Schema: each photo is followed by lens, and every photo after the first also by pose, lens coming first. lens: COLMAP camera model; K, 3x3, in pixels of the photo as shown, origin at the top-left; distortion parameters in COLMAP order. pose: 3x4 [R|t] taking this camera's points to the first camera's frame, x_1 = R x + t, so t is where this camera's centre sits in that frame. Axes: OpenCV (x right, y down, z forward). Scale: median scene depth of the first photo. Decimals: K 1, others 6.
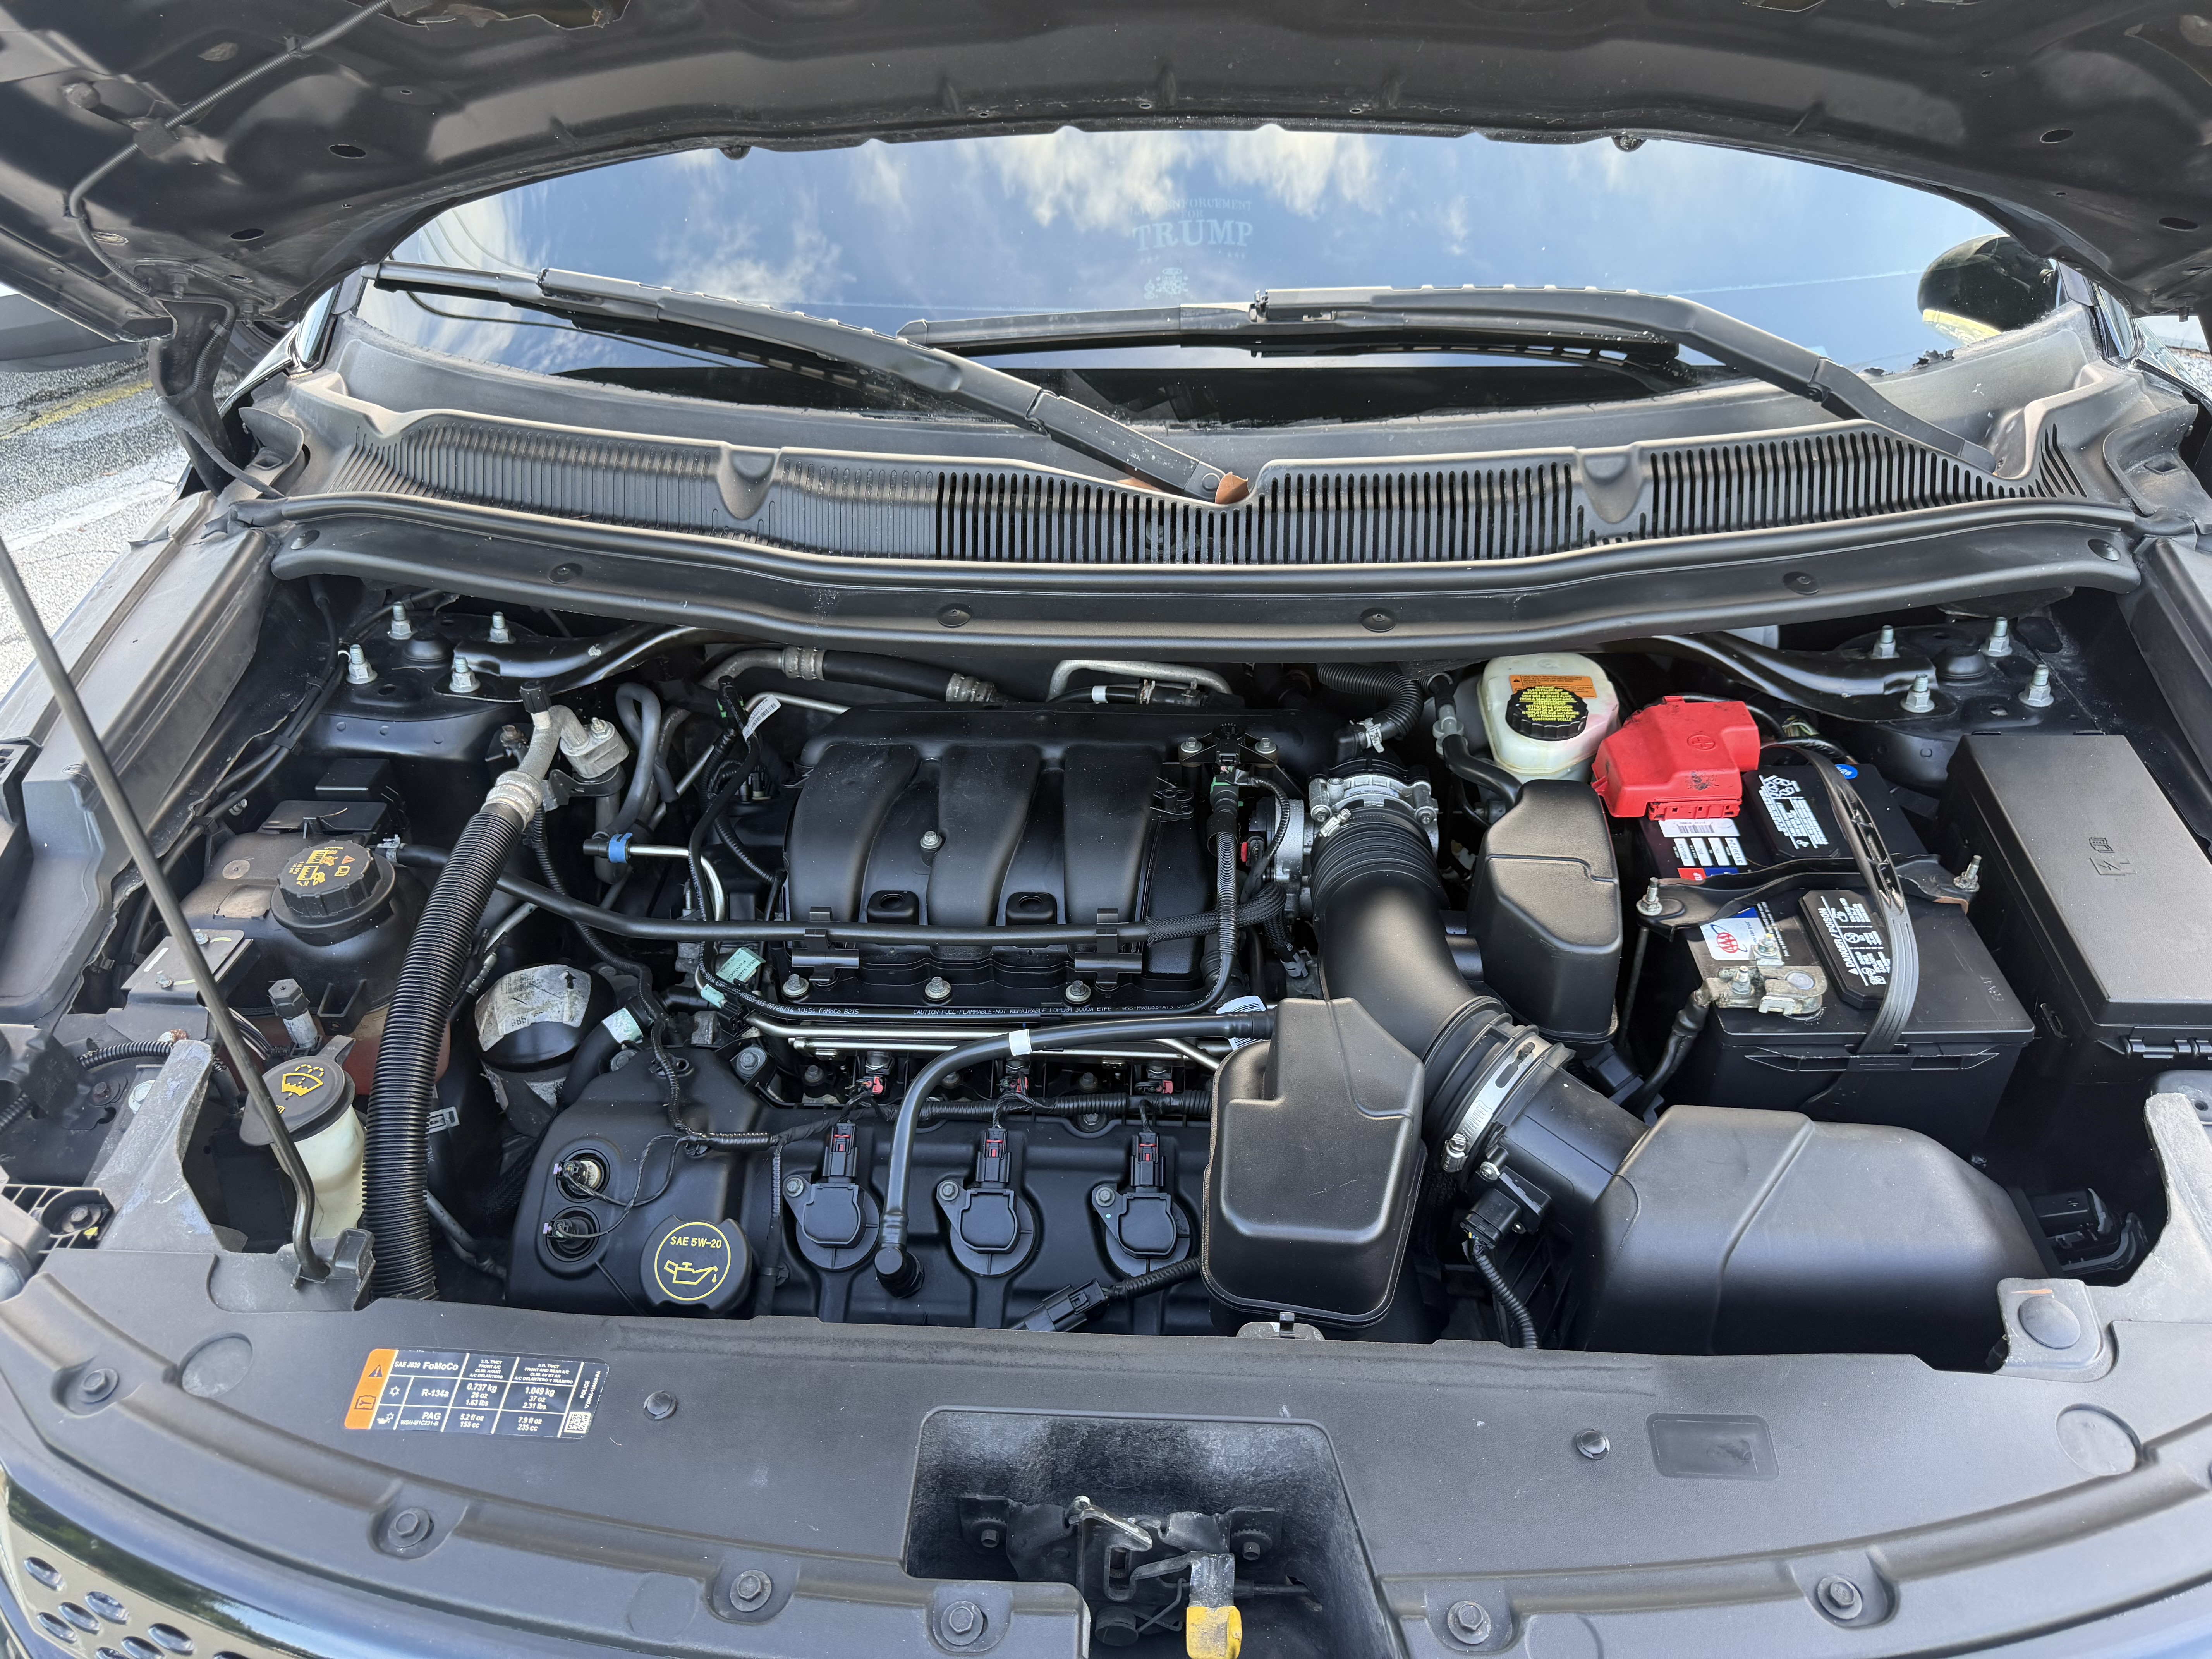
lens RADIAL K [[1571.2, 0, 1104.1], [0, 1571.2, 837.0], [0, 0, 1]] dist [0.006768, -0.010749]
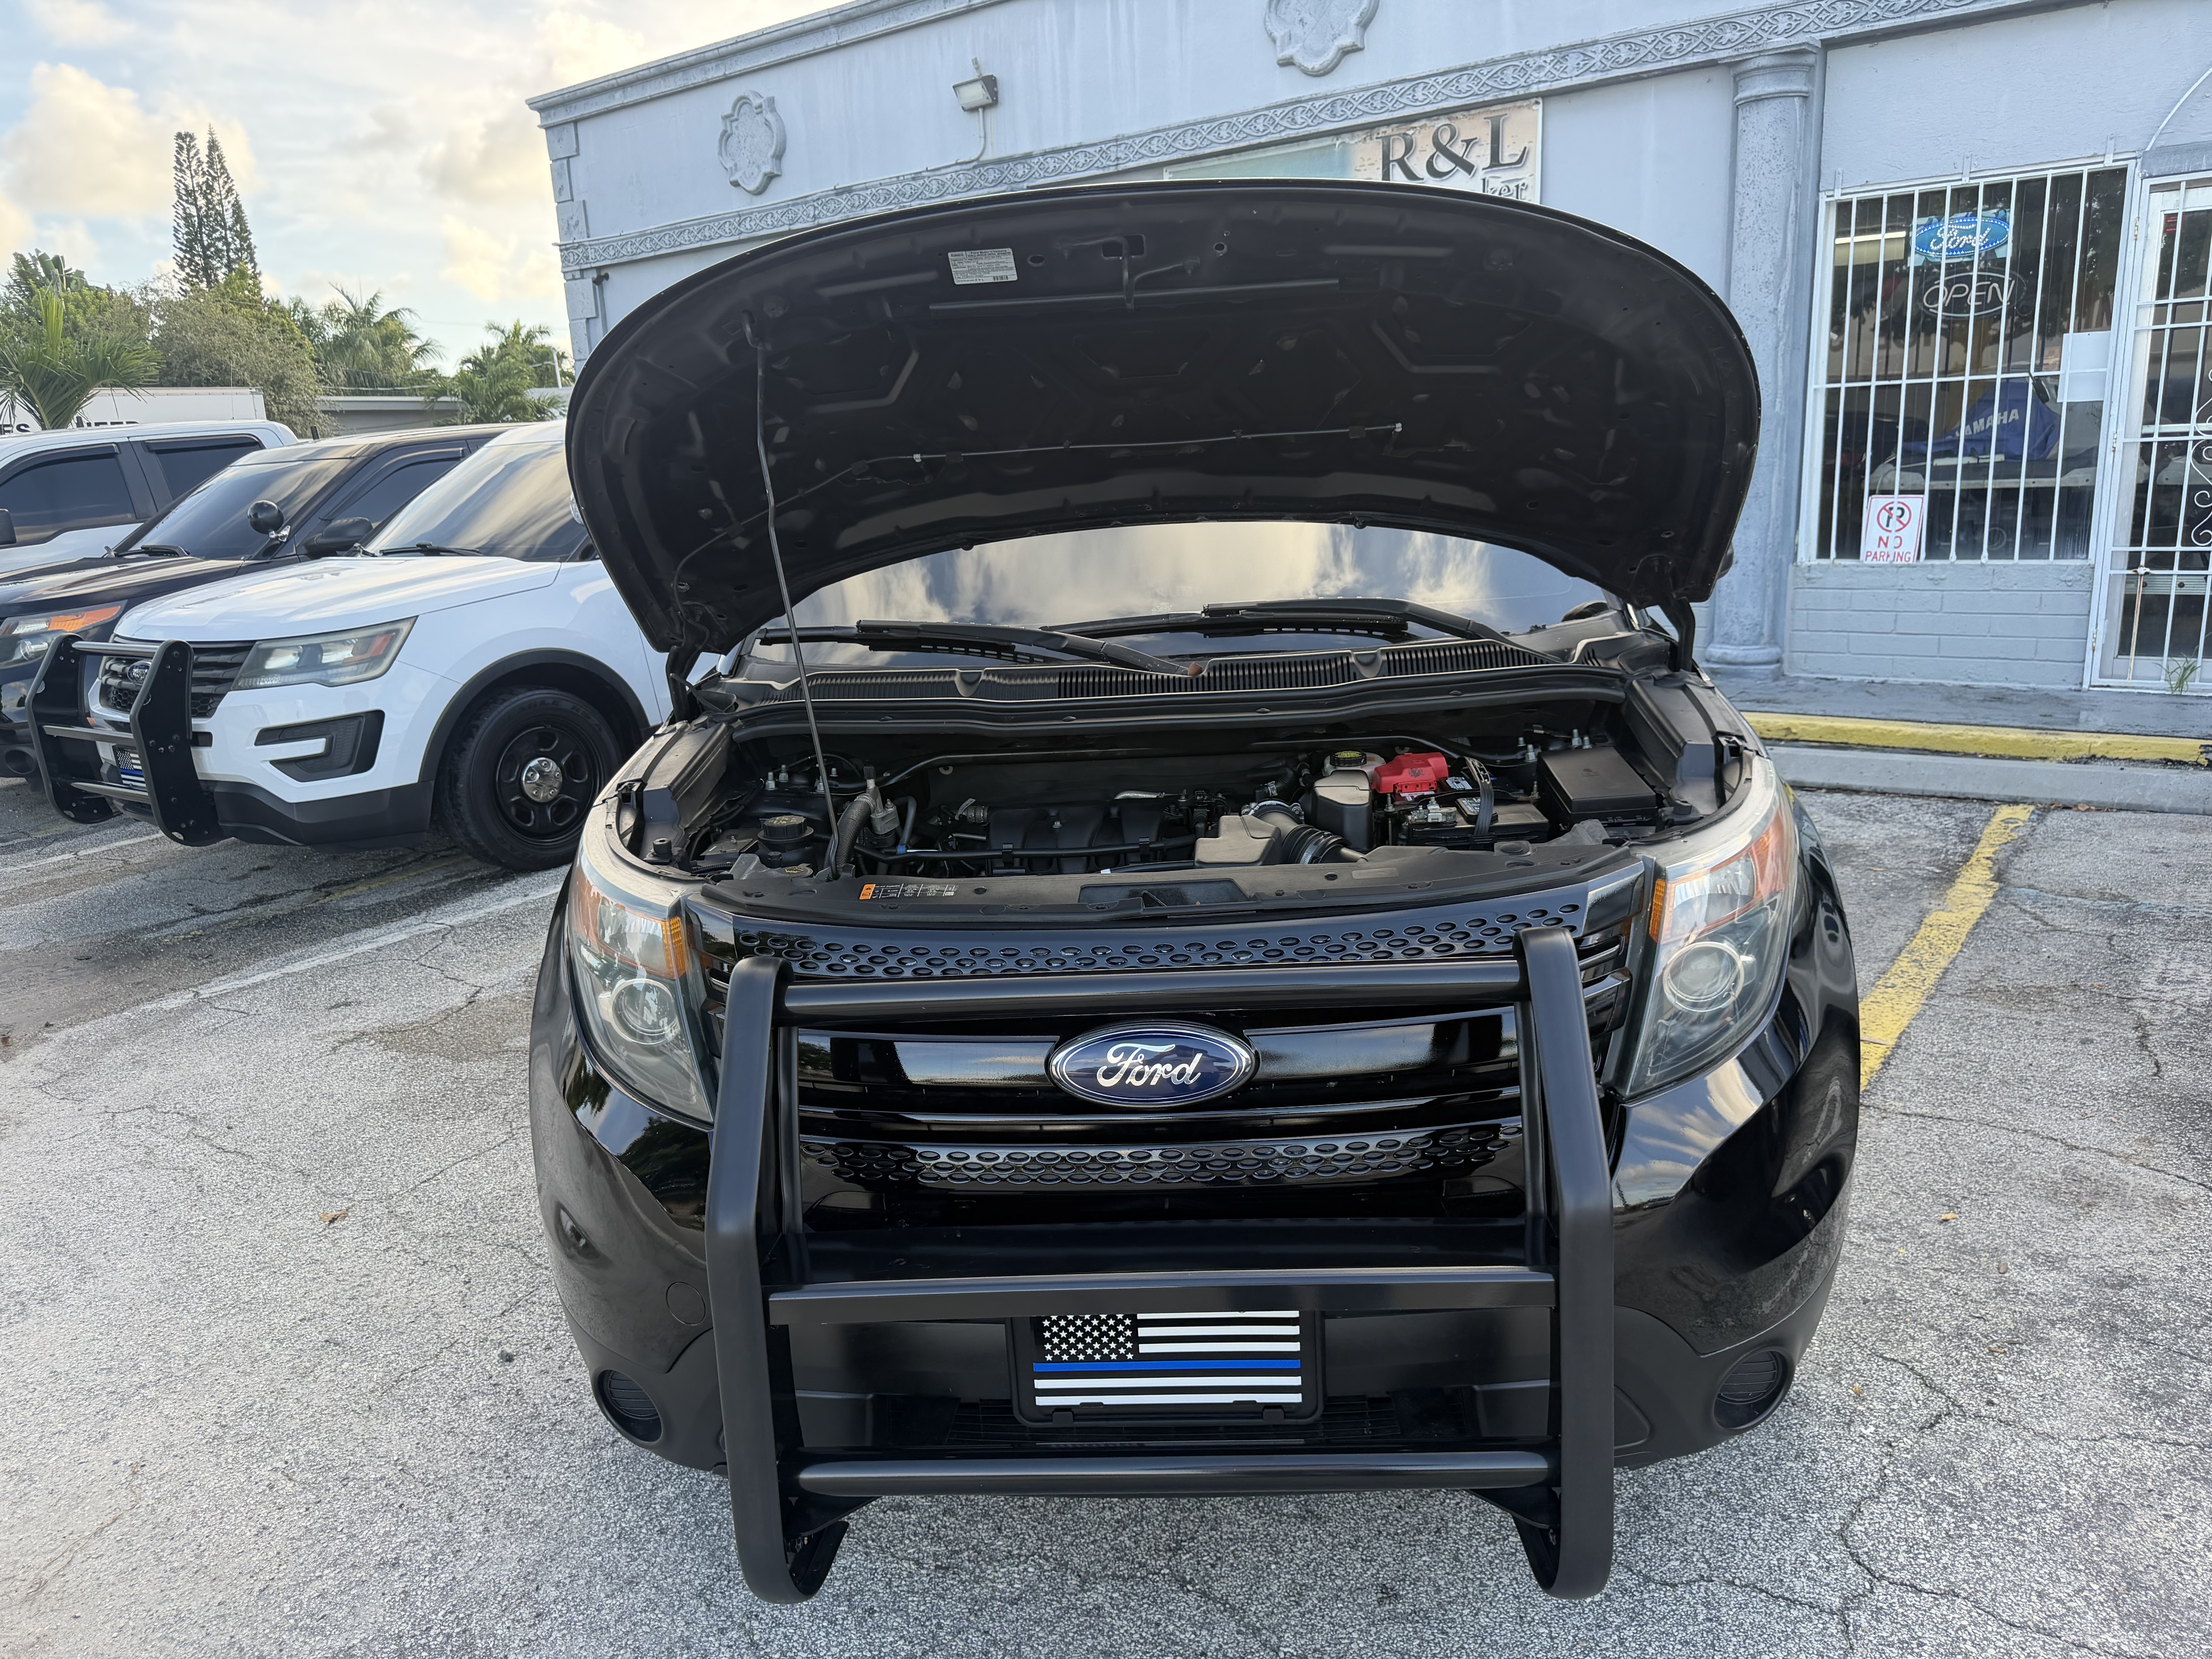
lens RADIAL K [[1571.2, 0, 1087.6], [0, 1571.2, 852.2], [0, 0, 1]] dist [0.006768, -0.010749]
pose [[0.999360, -0.030953, -0.017909, -0.031139], [0.022128, 0.928671, -0.370244, 0.723242], [0.028092, 0.369611, 0.928762, -0.824759]]
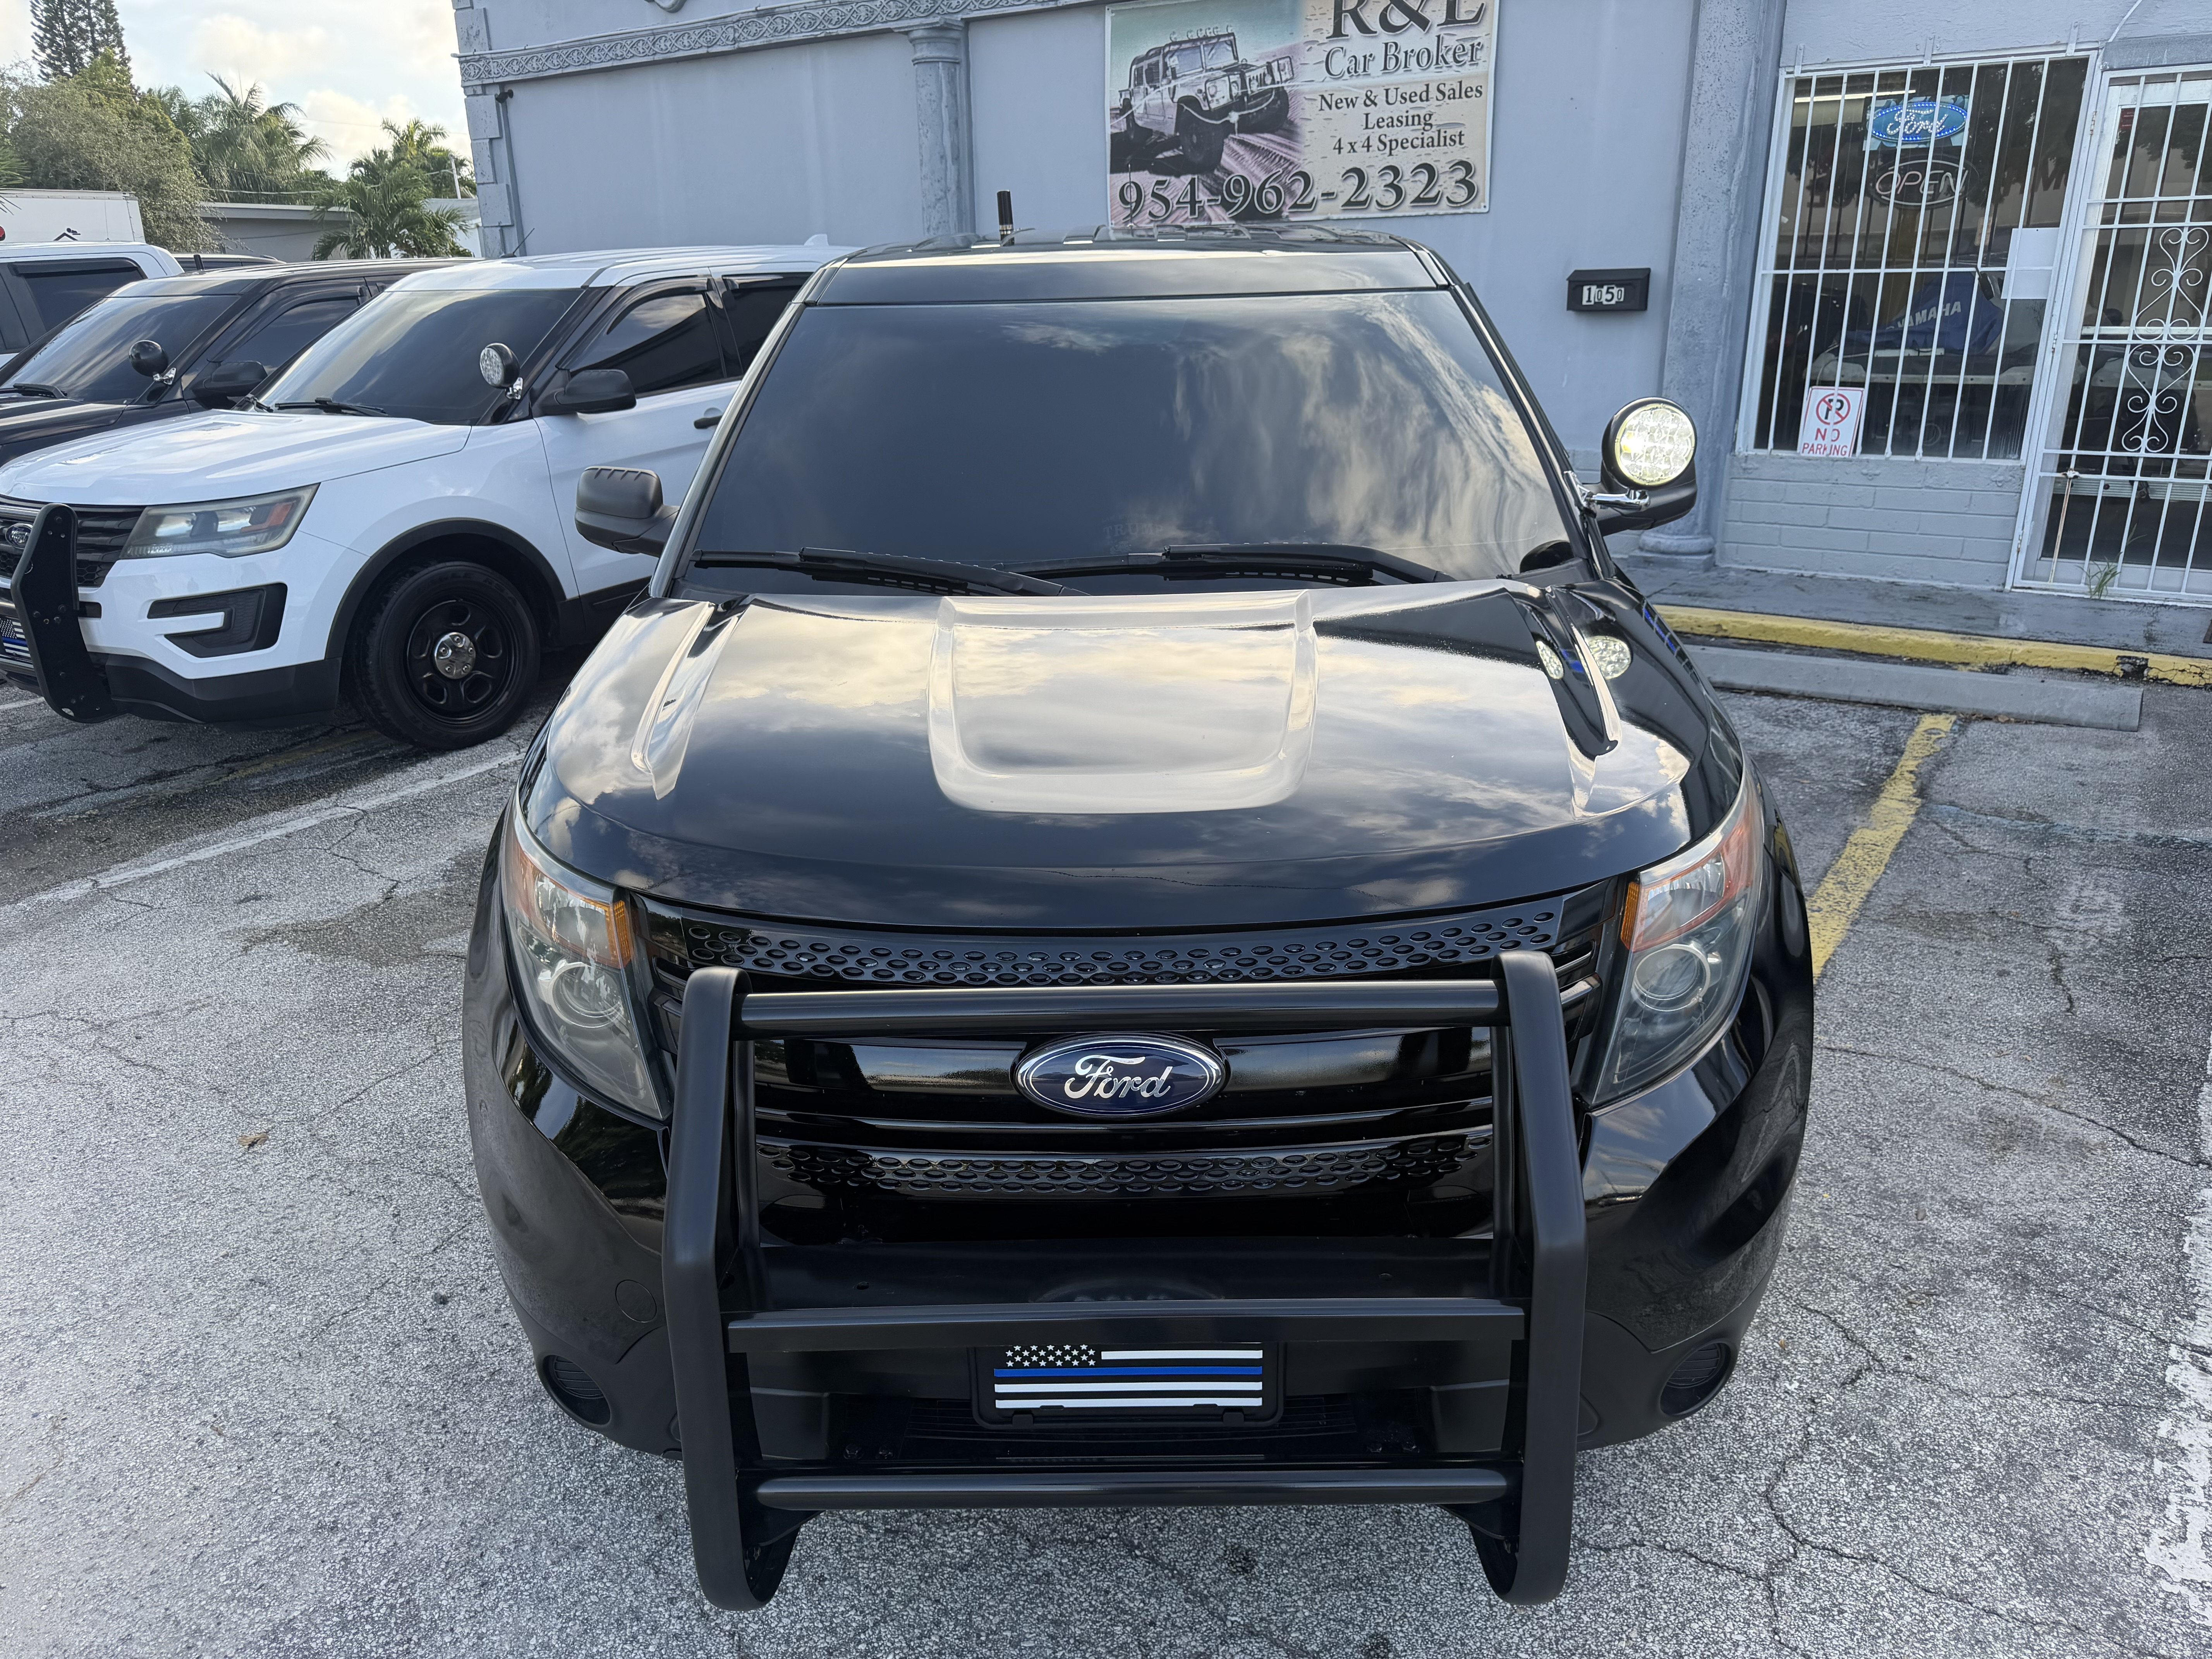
lens RADIAL K [[1571.2, 0, 1089.2], [0, 1571.2, 835.9], [0, 0, 1]] dist [0.006768, -0.010749]
pose [[0.999334, -0.015398, 0.033085, -0.072192], [0.024194, 0.958284, -0.284791, 0.578027], [-0.027319, 0.285402, 0.958018, -0.824928]]
